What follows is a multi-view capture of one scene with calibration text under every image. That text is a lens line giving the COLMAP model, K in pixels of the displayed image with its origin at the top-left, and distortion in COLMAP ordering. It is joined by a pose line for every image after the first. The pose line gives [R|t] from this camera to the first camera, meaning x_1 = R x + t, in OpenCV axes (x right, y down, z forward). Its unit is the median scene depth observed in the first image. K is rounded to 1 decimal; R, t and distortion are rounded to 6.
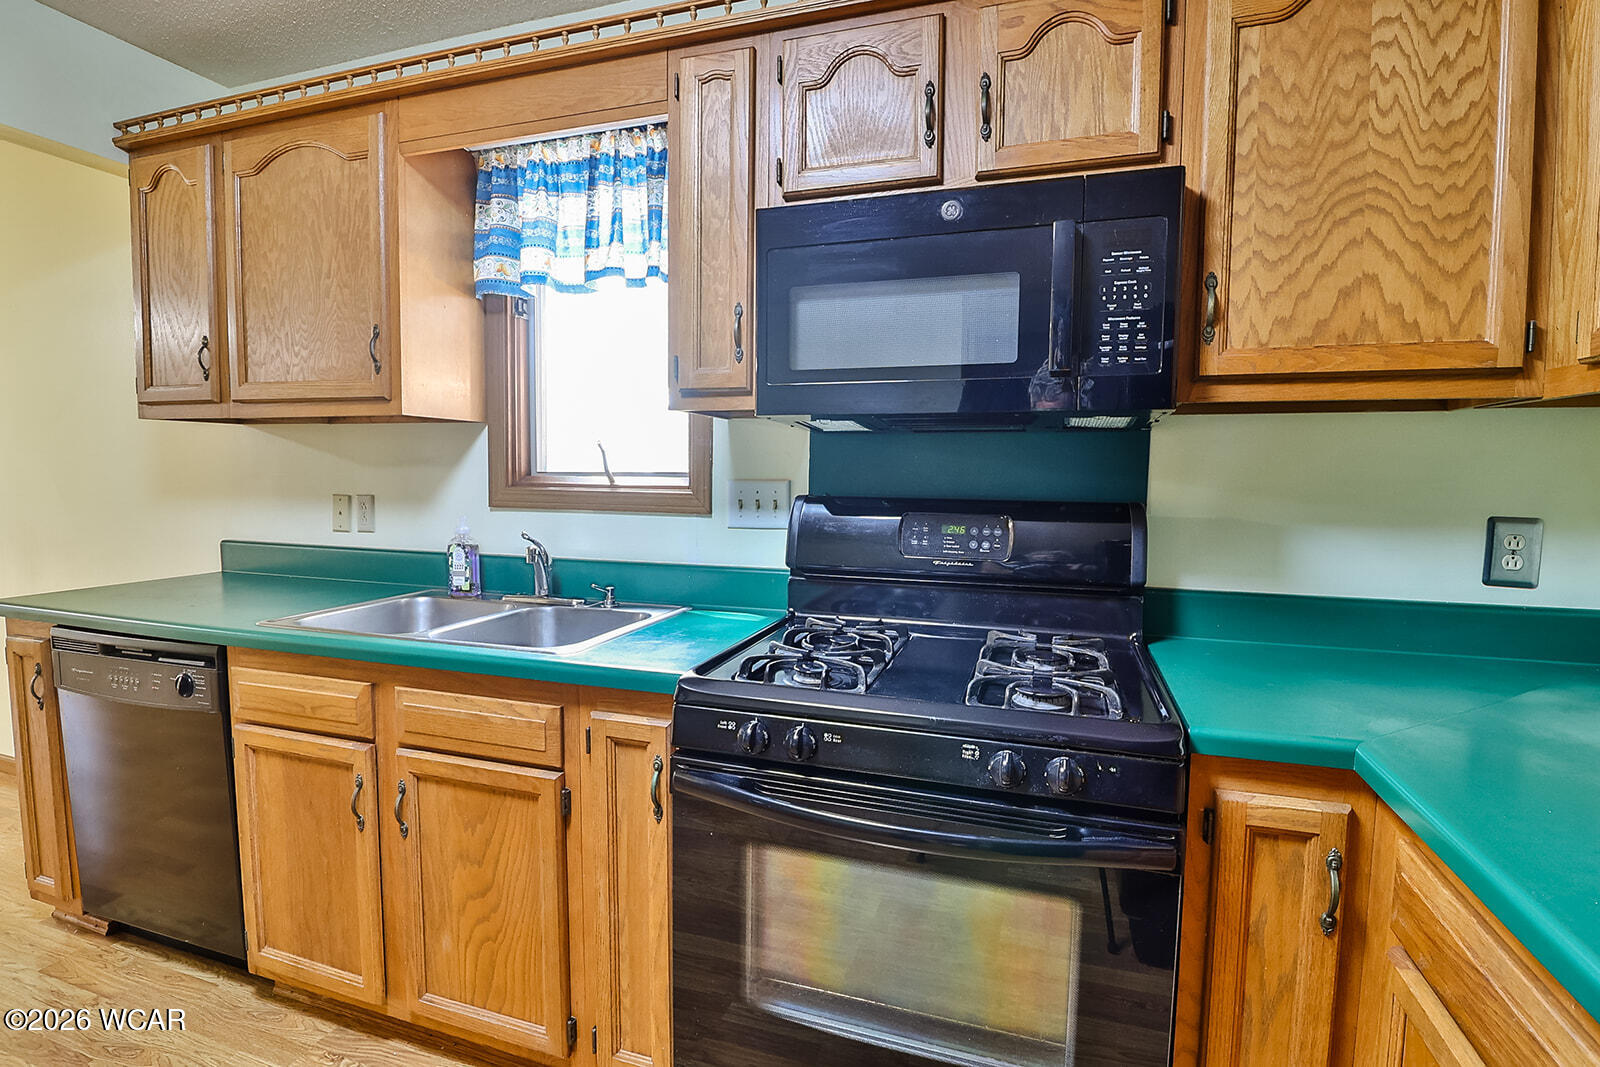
lens RADIAL K [[768.8, 0, 796.3], [0, 768.8, 526.5], [0, 0, 1]] dist [-0.000704, -0.012457]
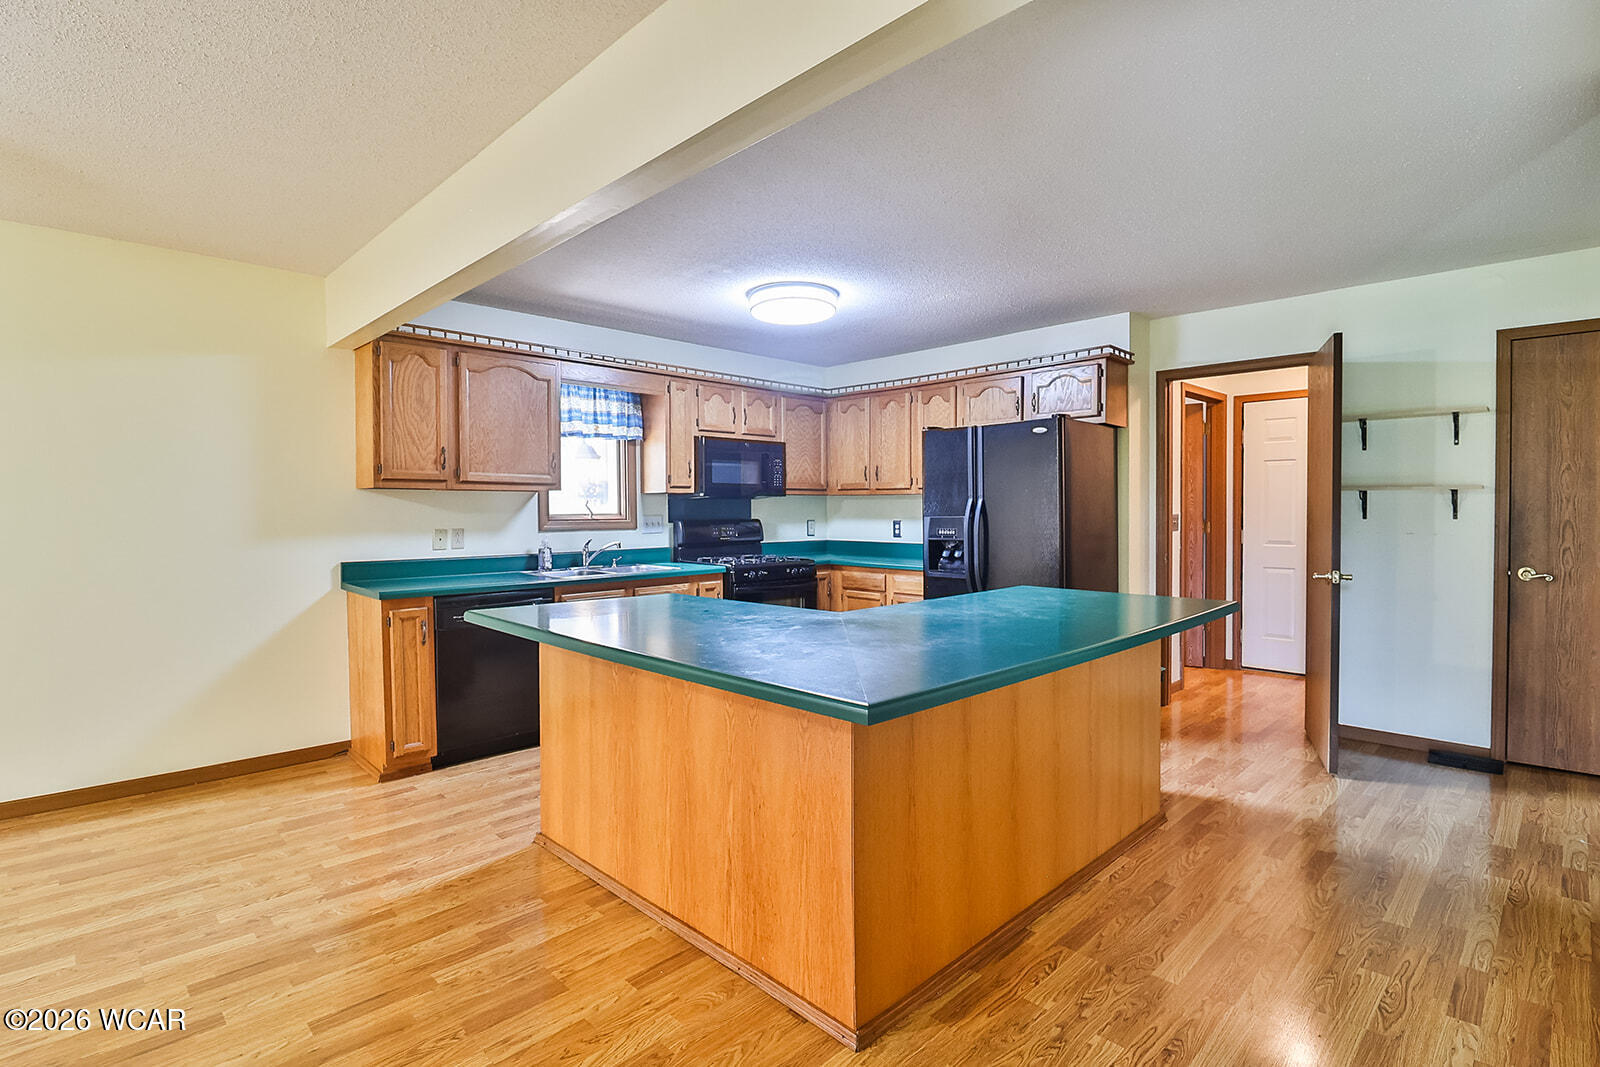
lens RADIAL K [[768.8, 0, 796.3], [0, 768.8, 526.5], [0, 0, 1]] dist [-0.000704, -0.012457]
pose [[0.456806, -0.033179, 0.888947, -2.217496], [0.072592, 0.997362, -0.000078, 0.015223], [-0.886599, 0.064566, 0.458009, -0.690213]]
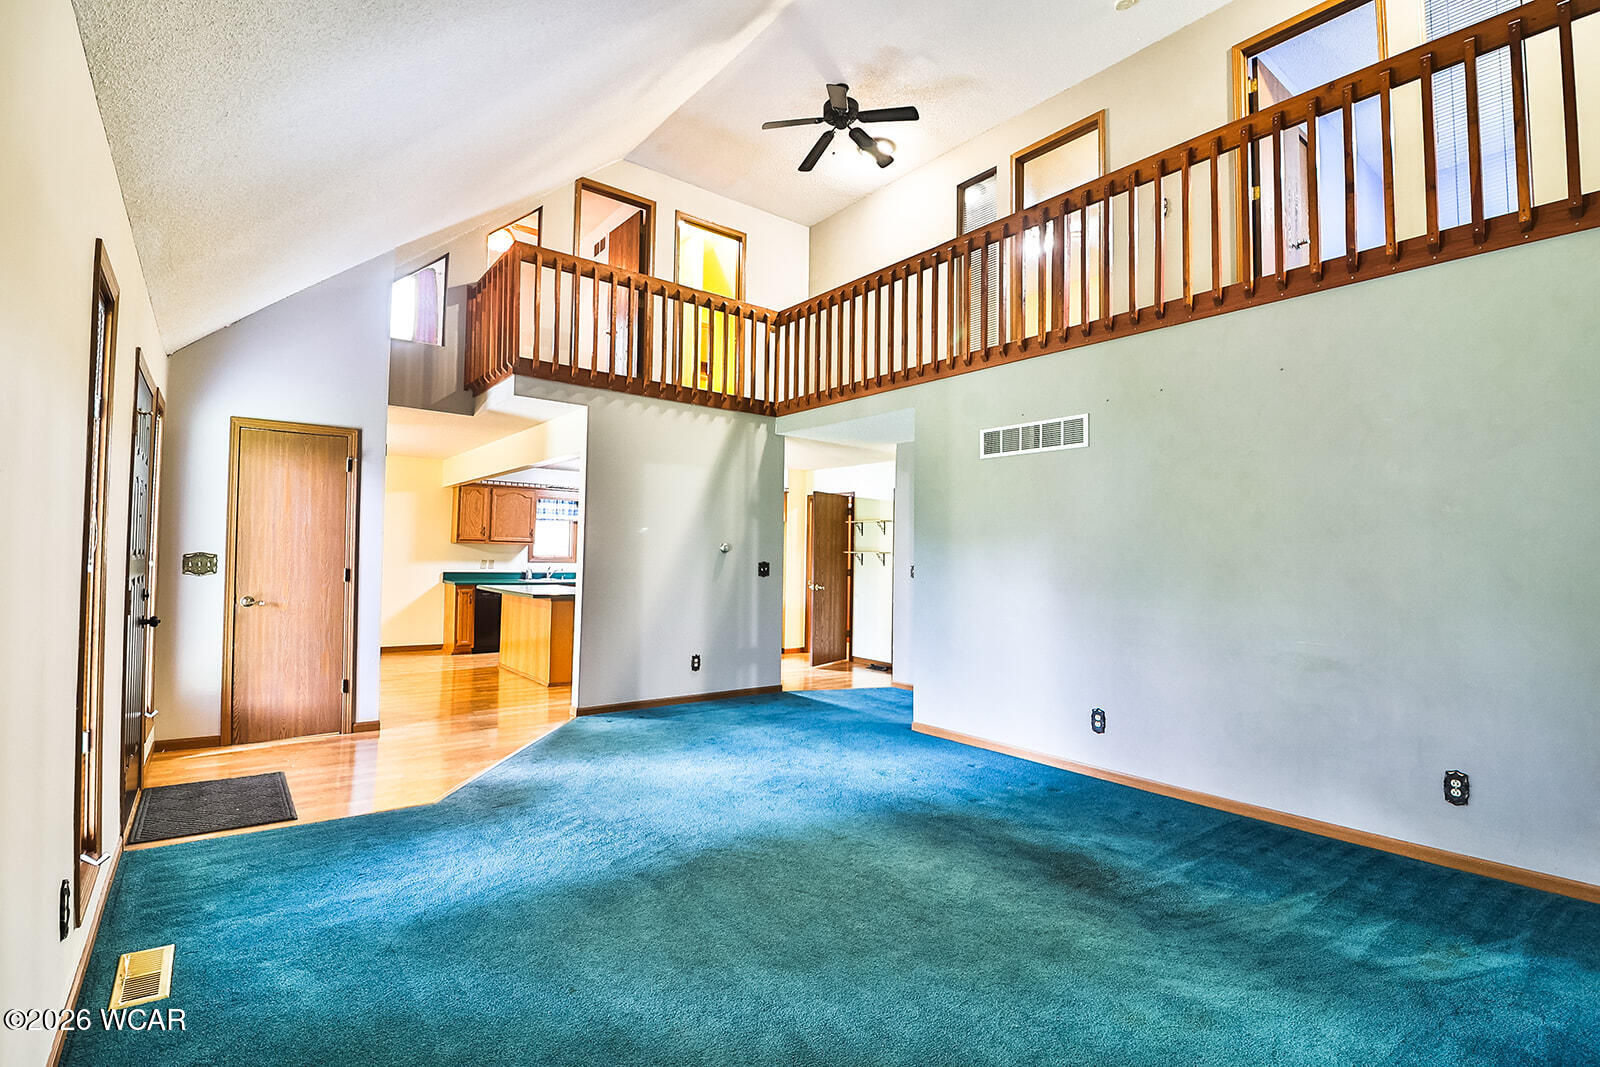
lens RADIAL K [[740.9, 0, 797.1], [0, 740.9, 527.7], [0, 0, 1]] dist [-0.000531, -0.011068]
pose [[0.566610, 0.027681, 0.823521, -3.704231], [0.049132, 0.996522, -0.067300, 0.175022], [-0.822520, 0.078594, 0.563279, -3.430385]]
